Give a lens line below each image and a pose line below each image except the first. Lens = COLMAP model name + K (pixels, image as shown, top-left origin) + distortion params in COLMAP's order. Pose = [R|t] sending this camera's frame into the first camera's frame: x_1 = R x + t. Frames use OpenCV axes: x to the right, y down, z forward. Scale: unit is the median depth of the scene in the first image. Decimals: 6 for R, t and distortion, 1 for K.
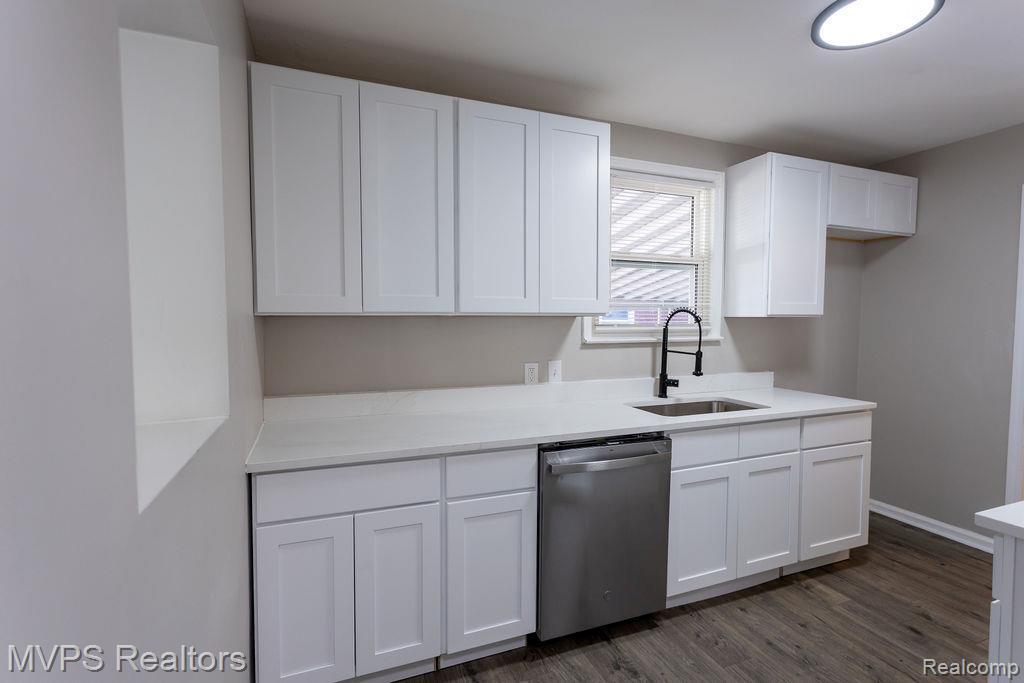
lens RADIAL K [[487.1, 0, 512.0], [0, 487.1, 341.5], [0, 0, 1]] dist [0.000837, 0.000437]
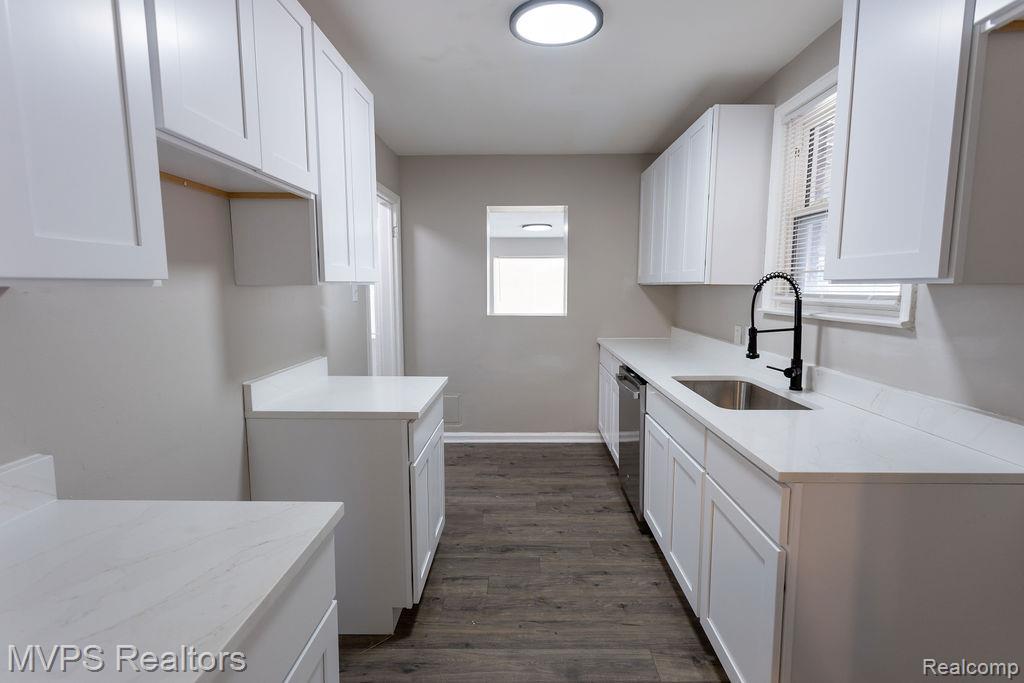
lens RADIAL K [[487.1, 0, 512.0], [0, 487.1, 341.5], [0, 0, 1]] dist [0.000837, 0.000437]
pose [[-0.391304, 0.102844, -0.914497, 1.431582], [-0.048493, 0.990051, 0.132091, -0.047848], [0.918983, 0.096035, -0.382424, 1.060085]]
